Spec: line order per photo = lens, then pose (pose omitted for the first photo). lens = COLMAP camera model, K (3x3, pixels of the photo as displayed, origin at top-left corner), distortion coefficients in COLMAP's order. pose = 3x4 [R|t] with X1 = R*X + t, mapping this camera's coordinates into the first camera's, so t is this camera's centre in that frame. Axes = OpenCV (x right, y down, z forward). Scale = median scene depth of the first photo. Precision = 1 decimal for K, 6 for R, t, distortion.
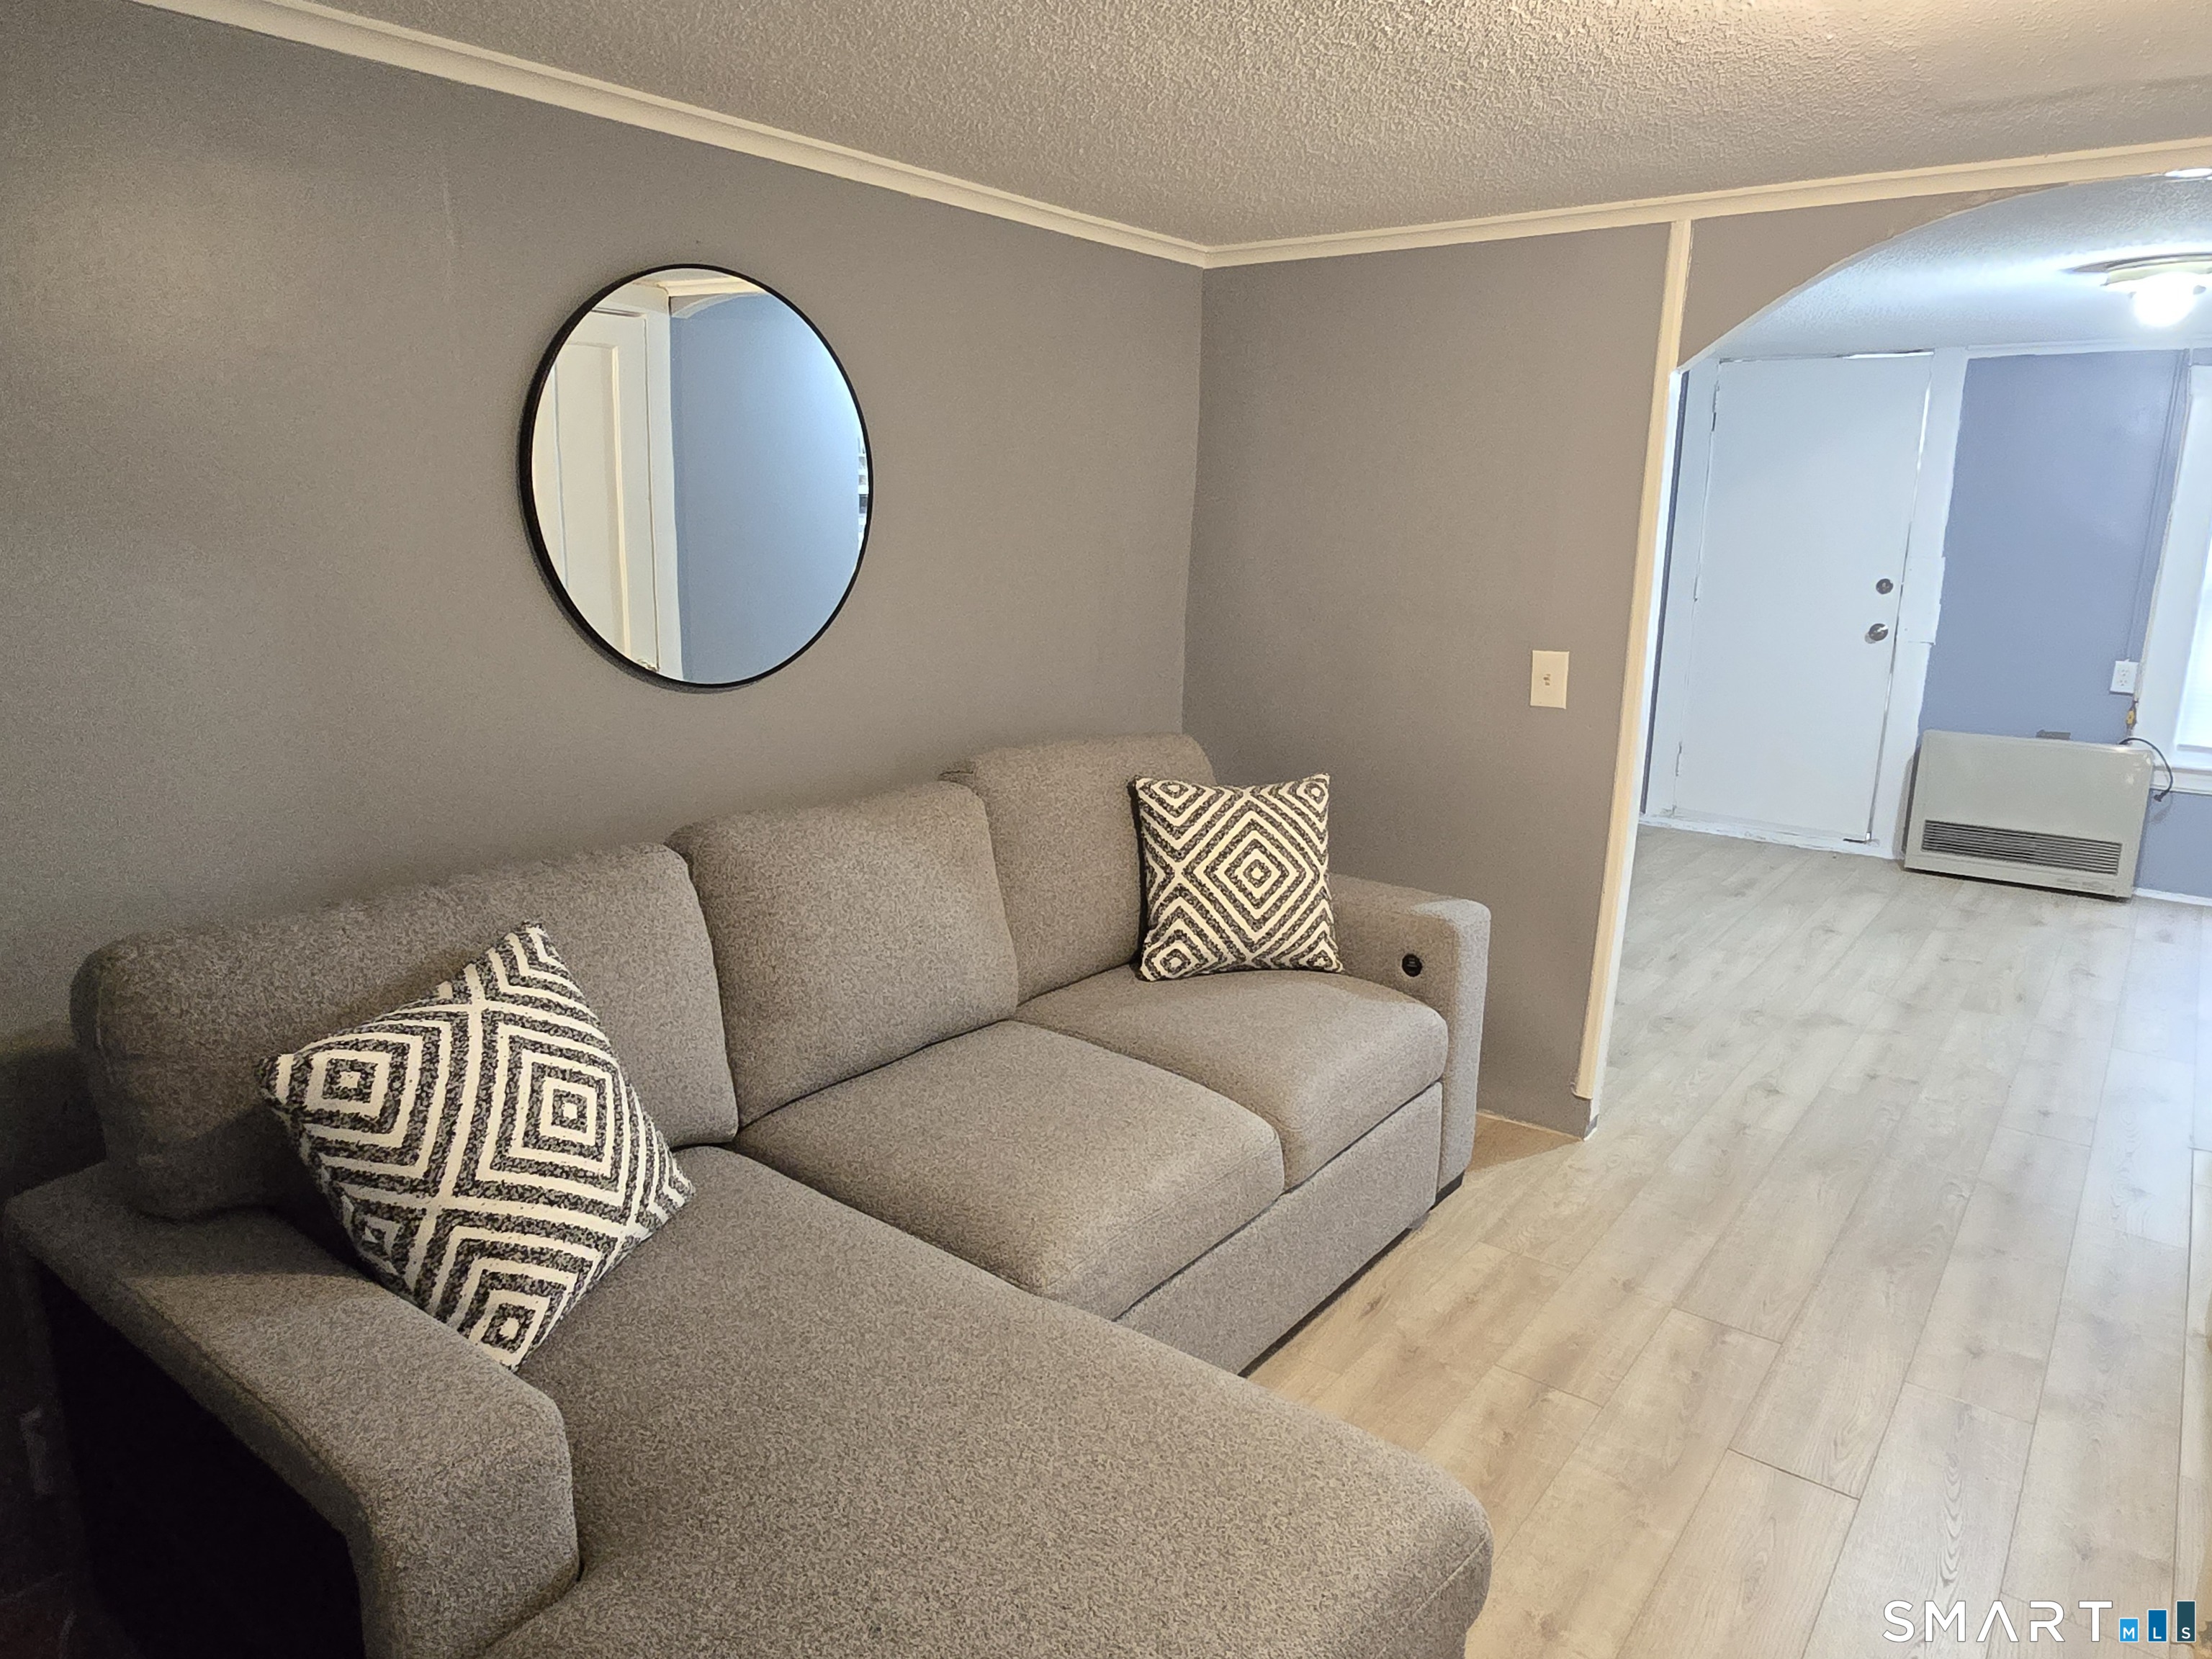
lens RADIAL K [[1415.3, 0, 1087.0], [0, 1415.3, 824.7], [0, 0, 1]] dist [-0.009542, 0.004546]
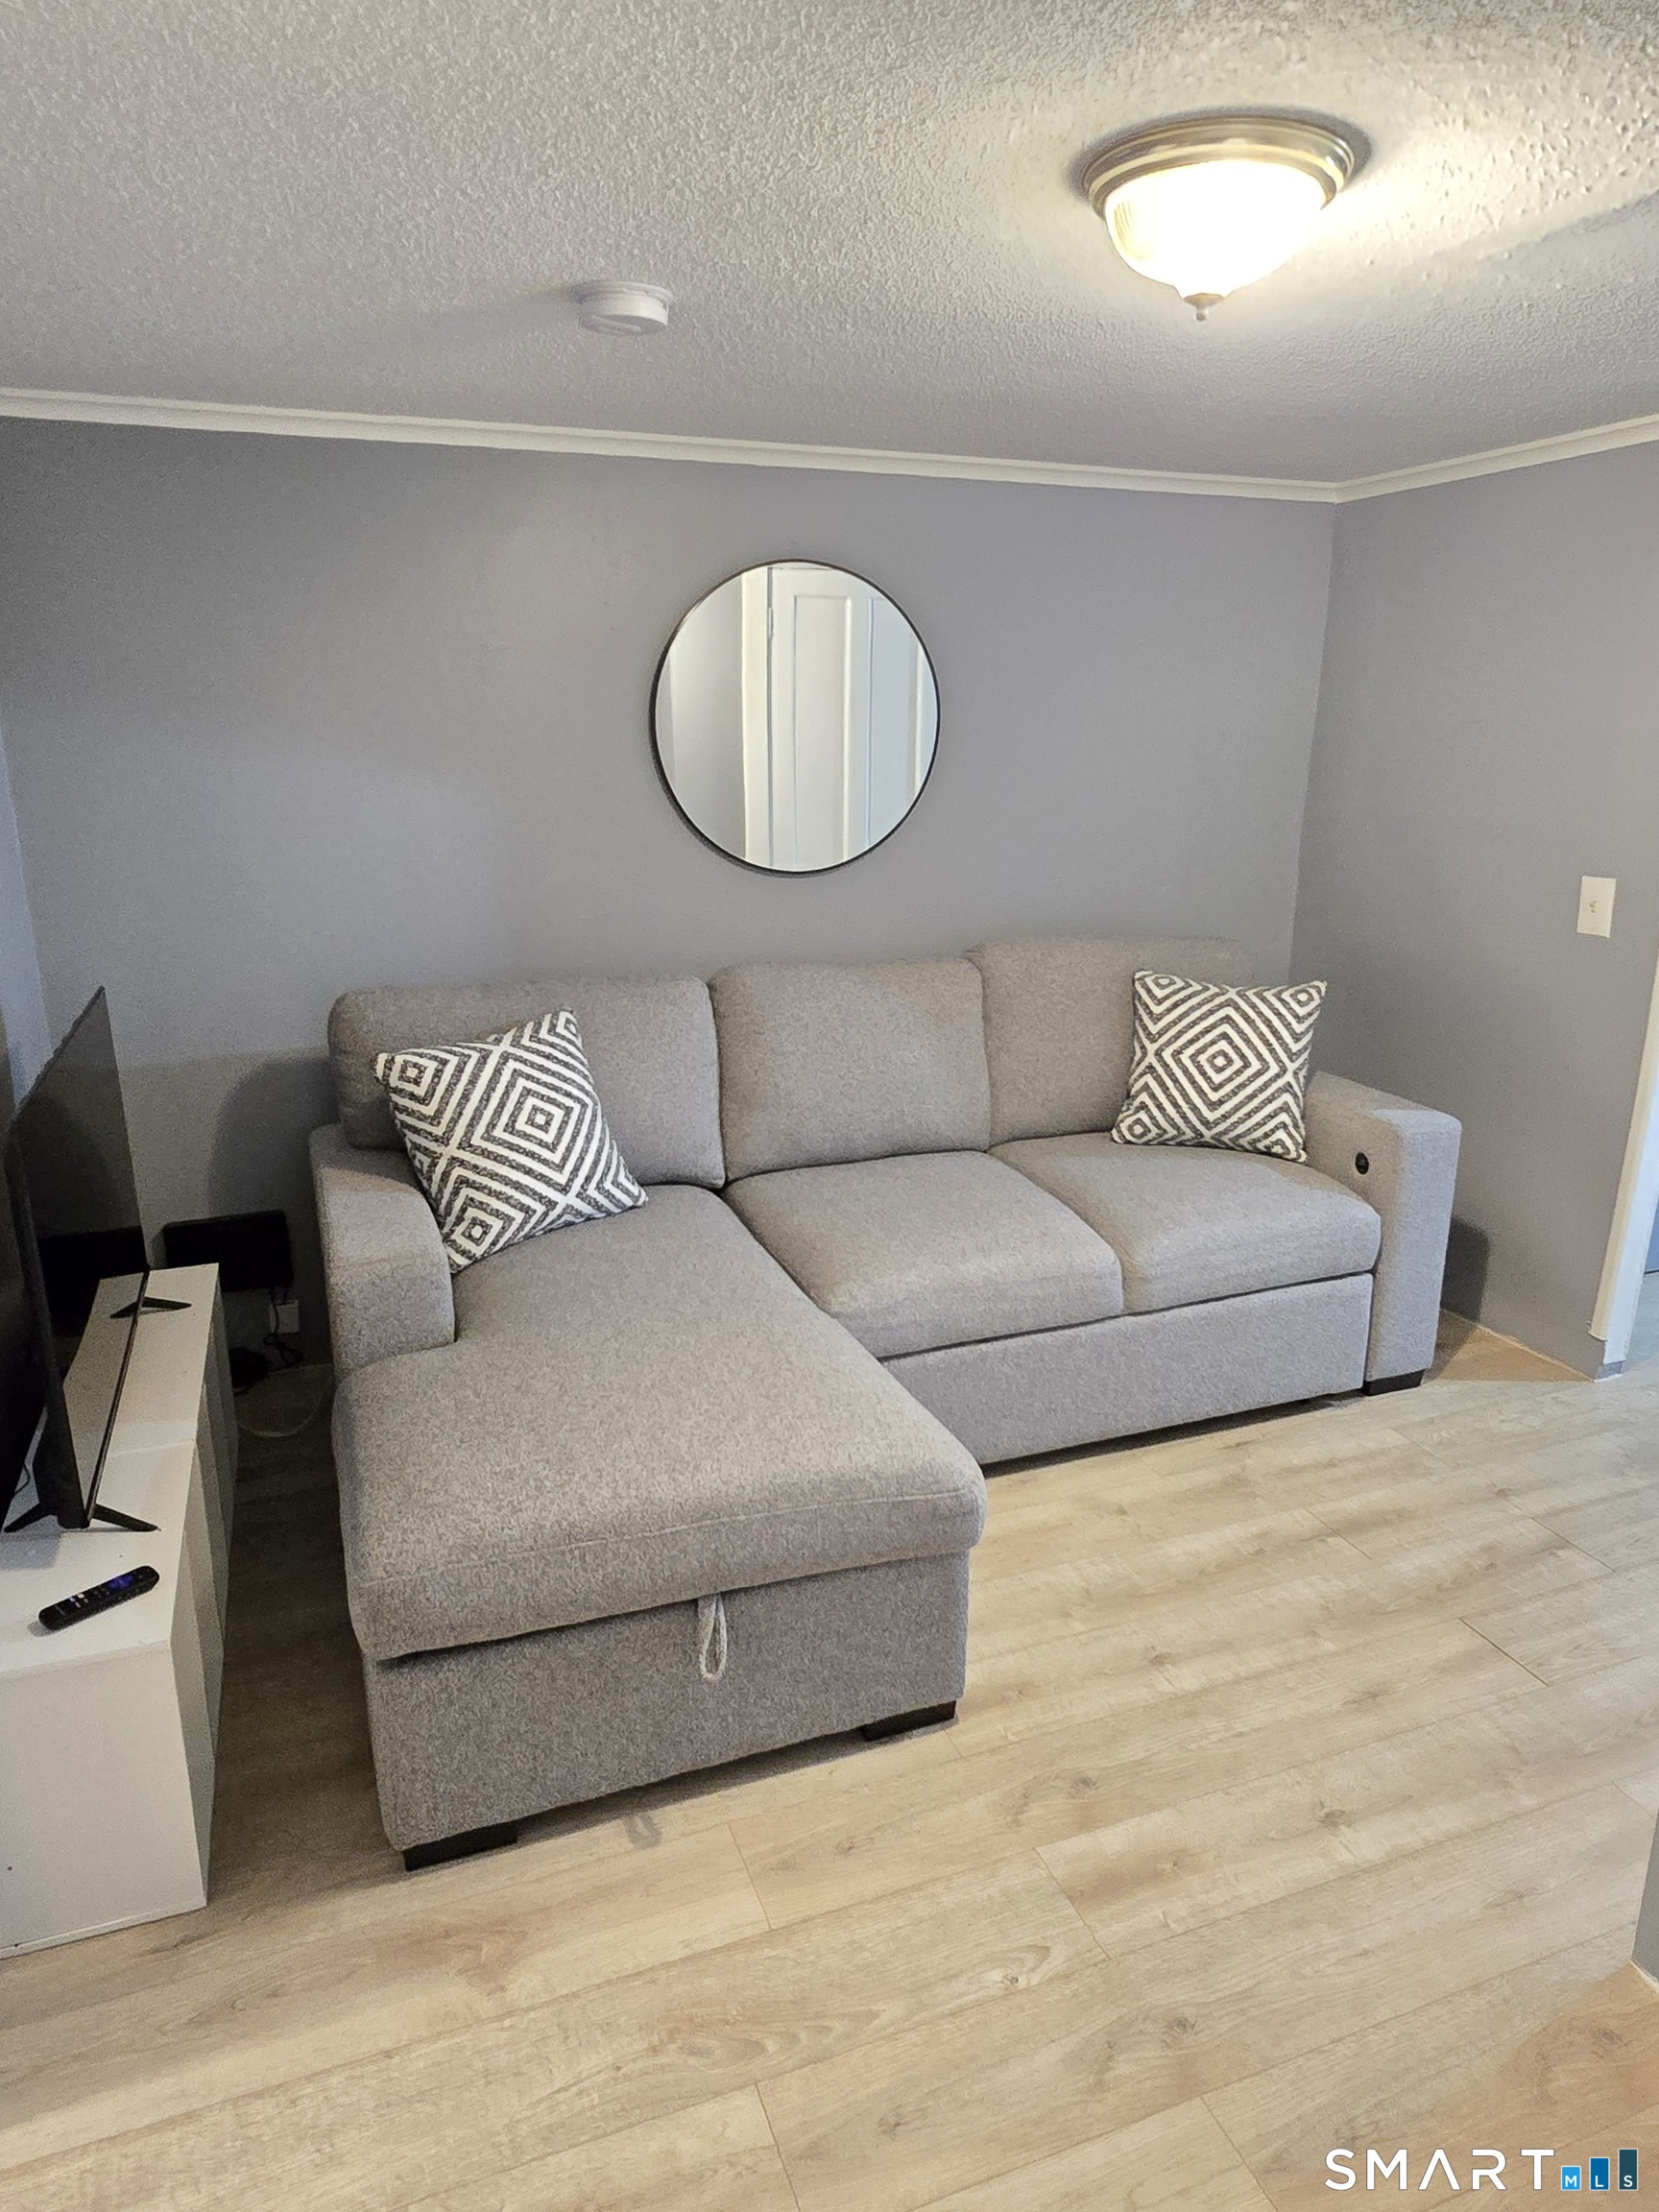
lens RADIAL K [[1415.3, 0, 818.1], [0, 1415.3, 1117.9], [0, 0, 1]] dist [-0.009542, 0.004546]
pose [[0.851471, 0.127089, -0.508768, 0.455480], [-0.102448, 0.991808, 0.076296, 0.027605], [0.514297, -0.012842, 0.857516, -0.143424]]
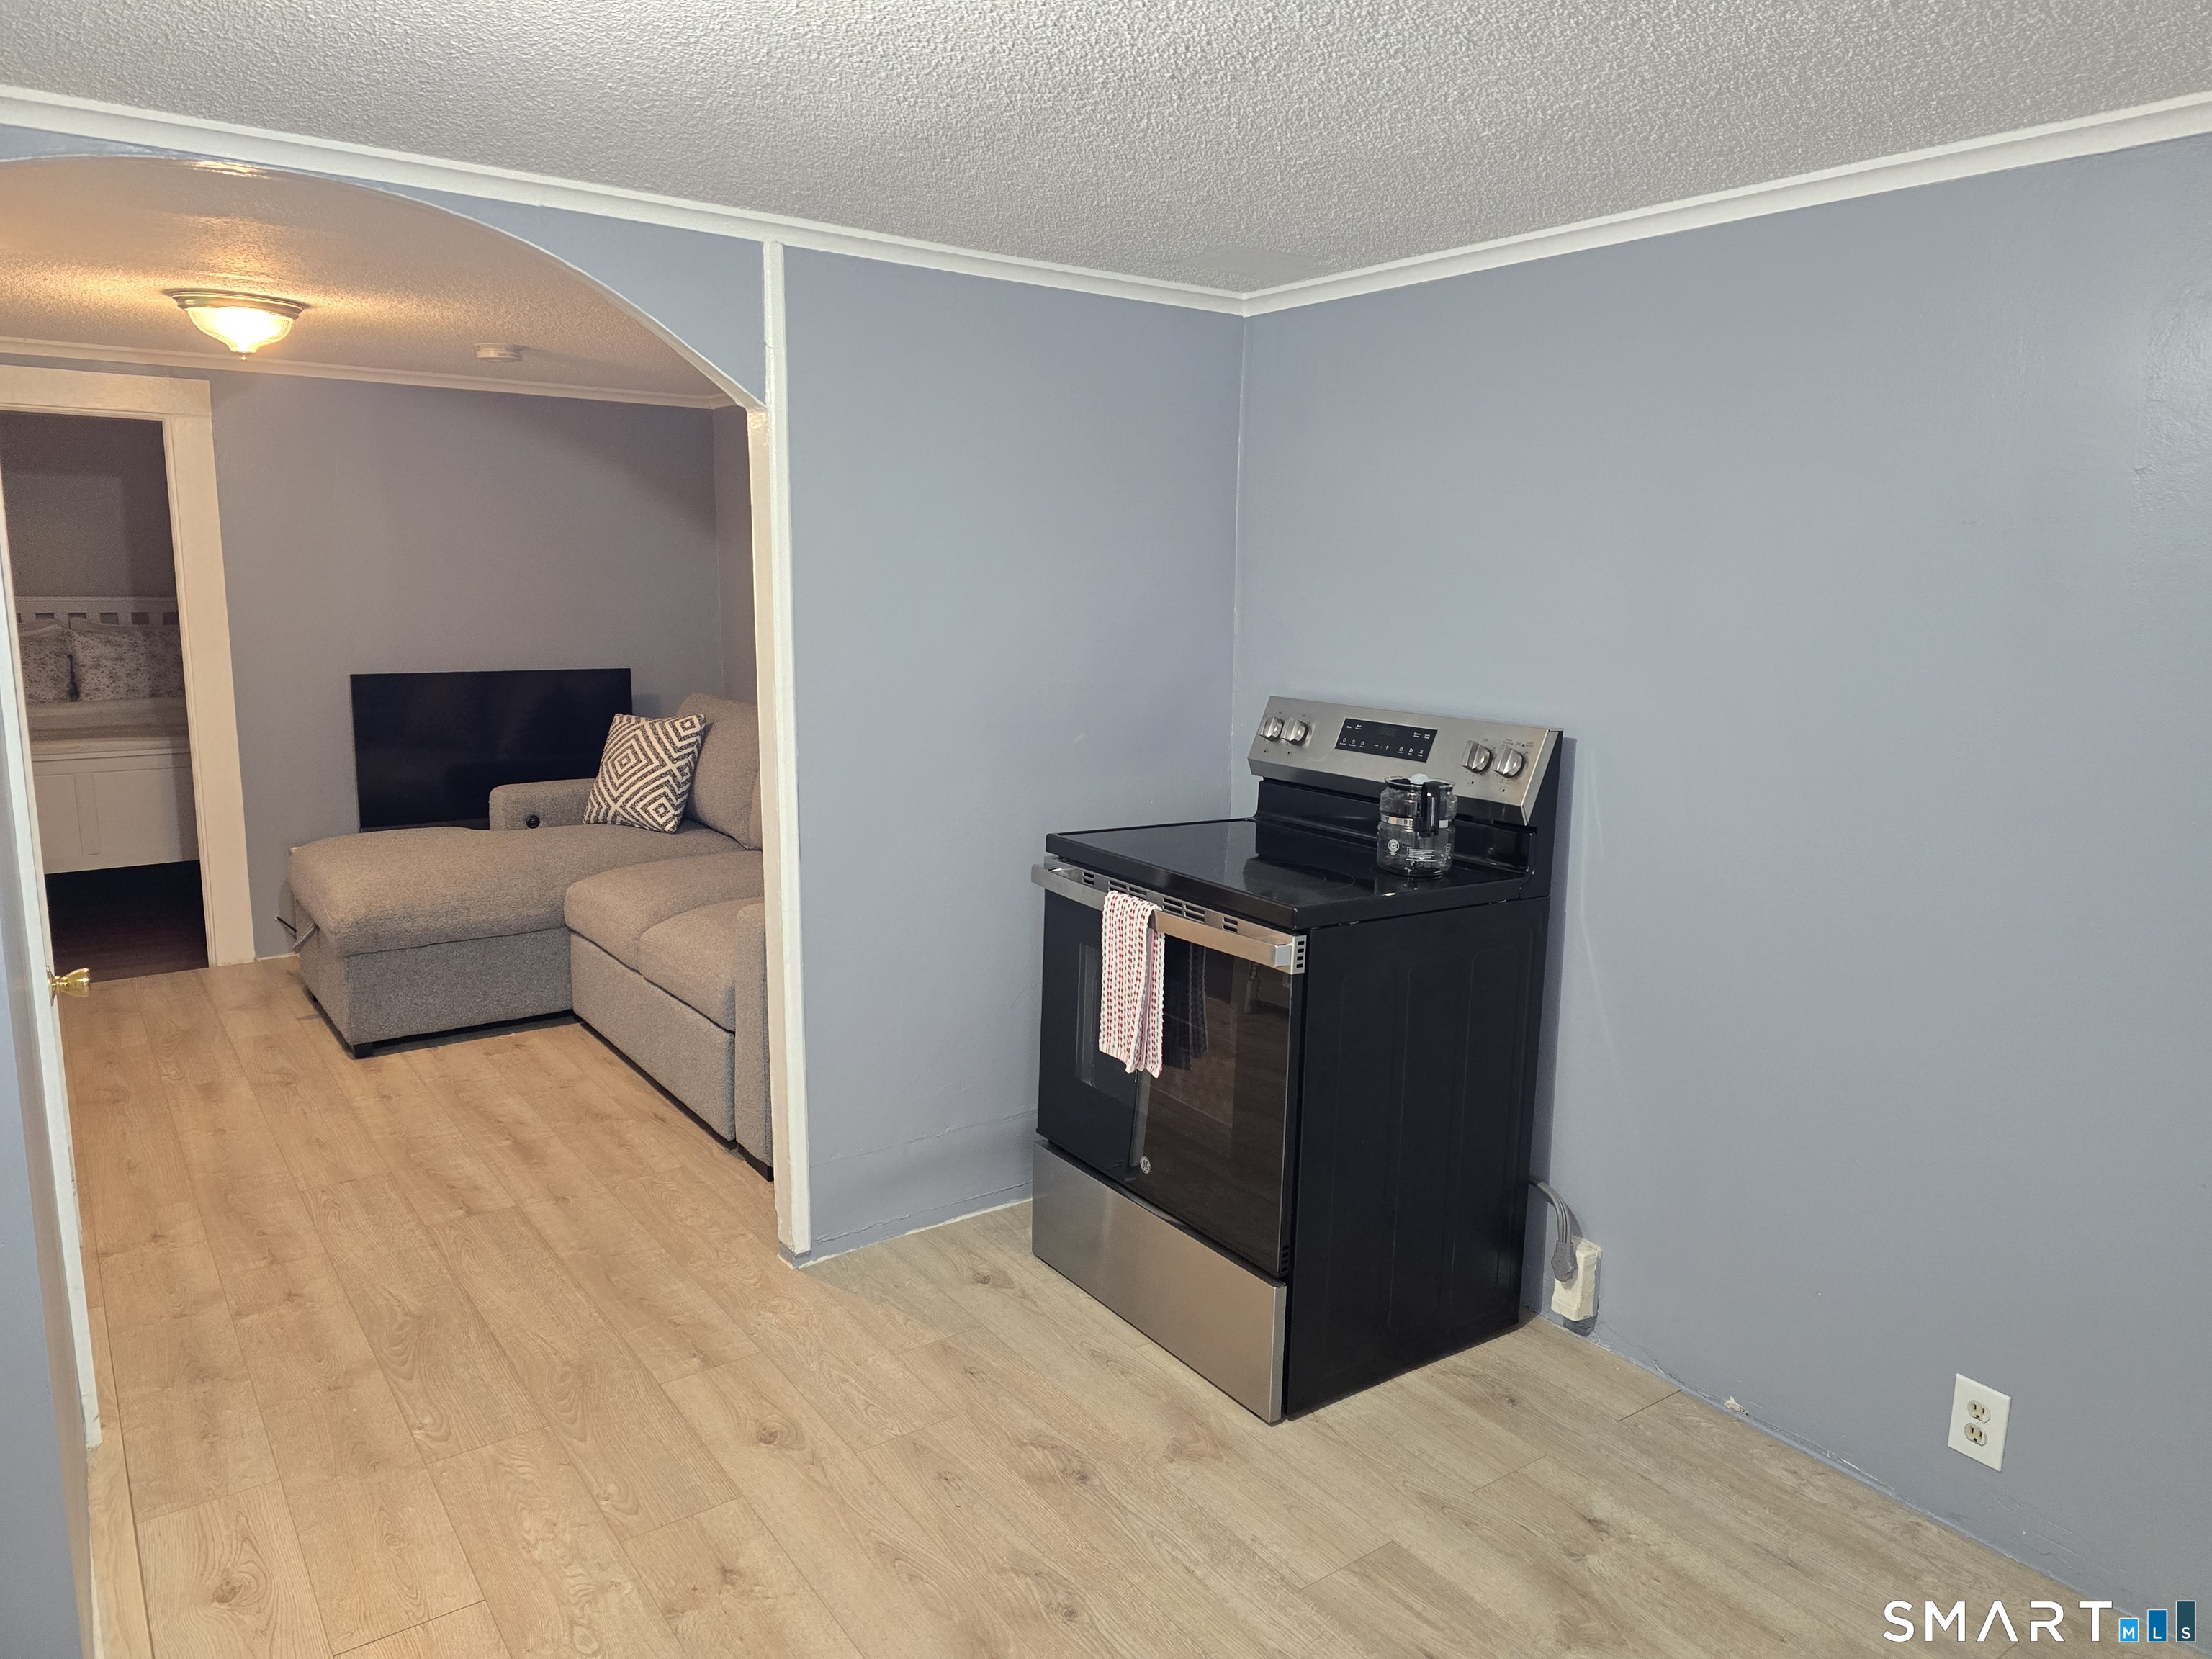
lens RADIAL K [[1501.3, 0, 1099.6], [0, 1501.3, 827.4], [0, 0, 1]] dist [0.024006, -0.029888]
pose [[-0.281917, 0.151090, -0.947468, 1.411561], [-0.240626, 0.944826, 0.222267, -0.350588], [0.928774, 0.290646, -0.230006, 1.636687]]
